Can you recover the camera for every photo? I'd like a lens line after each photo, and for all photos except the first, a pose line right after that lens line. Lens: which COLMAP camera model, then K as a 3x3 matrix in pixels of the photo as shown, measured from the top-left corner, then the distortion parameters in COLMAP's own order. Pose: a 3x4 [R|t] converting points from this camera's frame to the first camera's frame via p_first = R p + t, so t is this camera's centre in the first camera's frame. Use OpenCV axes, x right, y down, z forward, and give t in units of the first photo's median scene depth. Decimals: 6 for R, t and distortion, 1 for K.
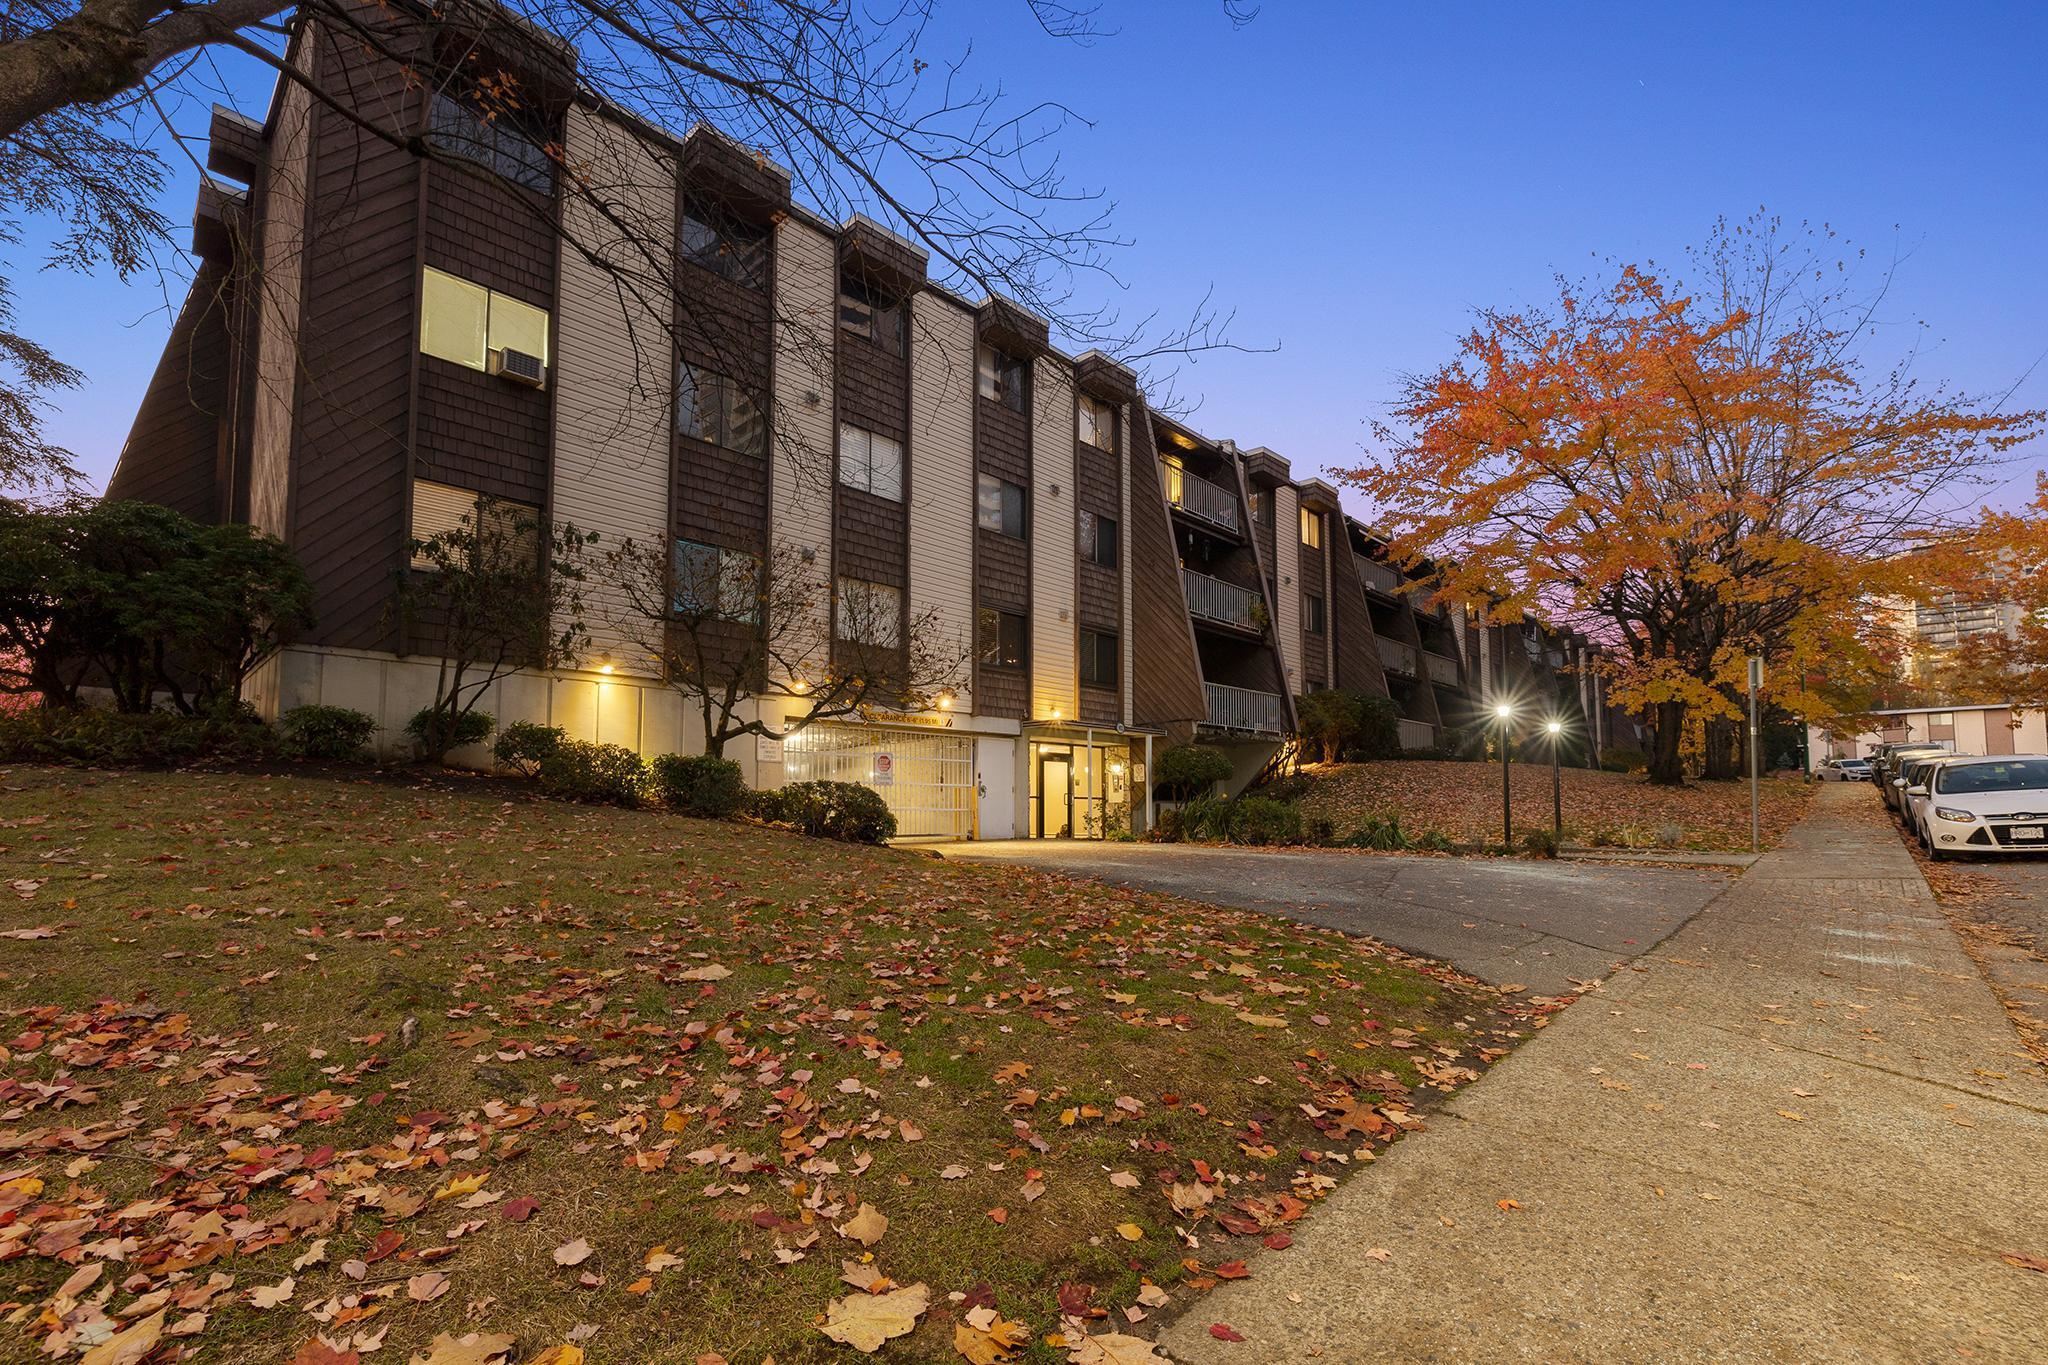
lens RADIAL K [[847.4, 0, 1025.6], [0, 847.4, 751.4], [0, 0, 1]] dist [-0.000069, -0.000007]
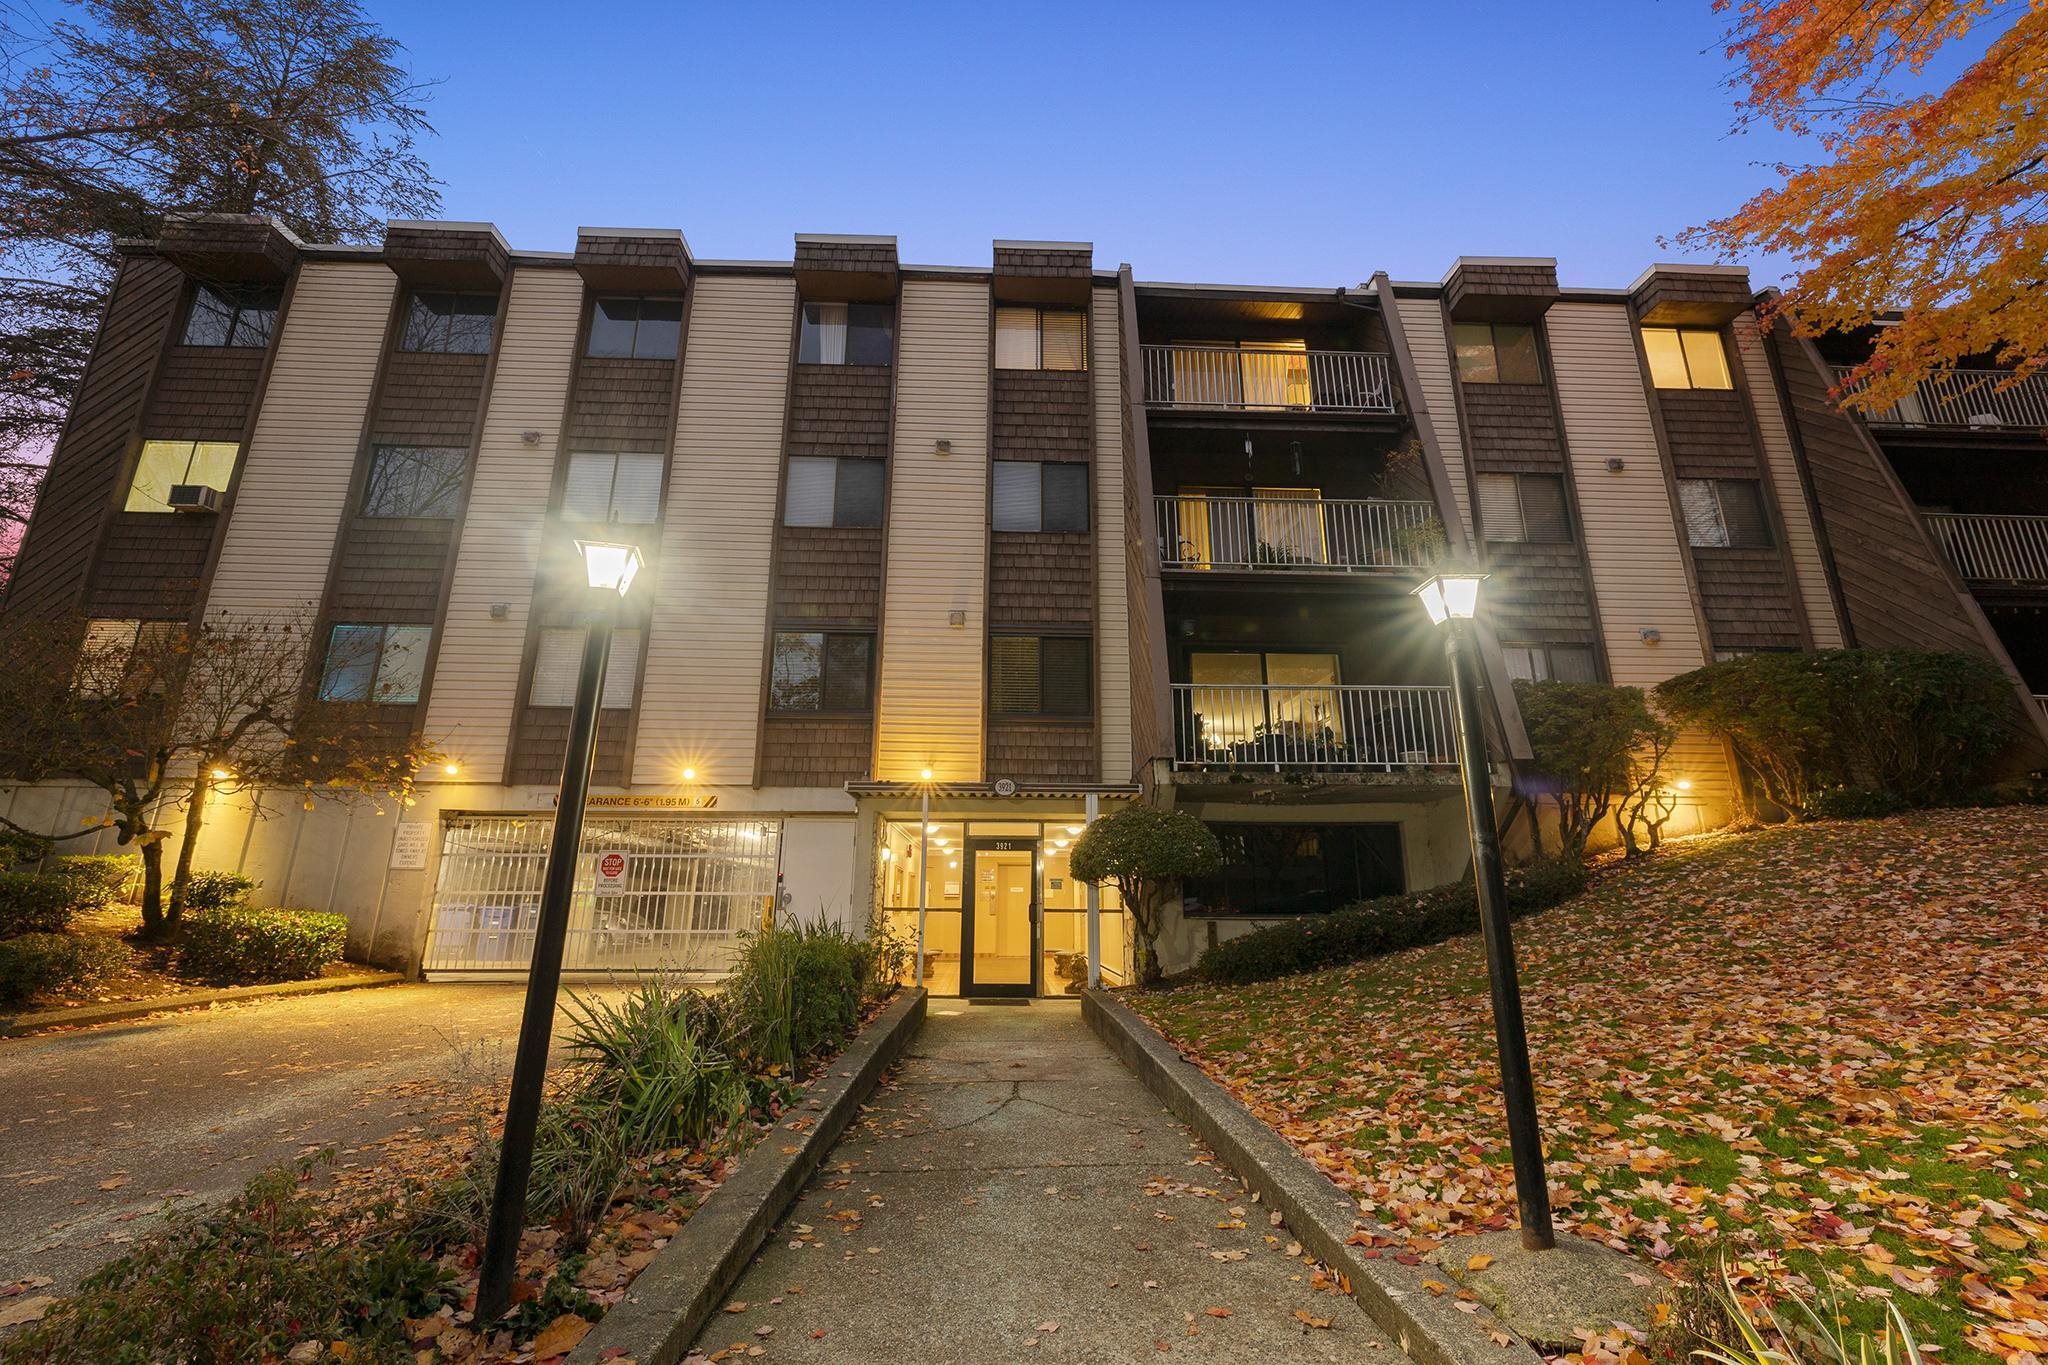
lens RADIAL K [[887.9, 0, 1032.2], [0, 887.9, 646.4], [0, 0, 1]] dist [0.000520, 0.000048]
pose [[0.739978, -0.186340, -0.646304, 0.533756], [0.041439, 0.971665, -0.232702, 0.020794], [0.671353, 0.145412, 0.726733, 0.555994]]
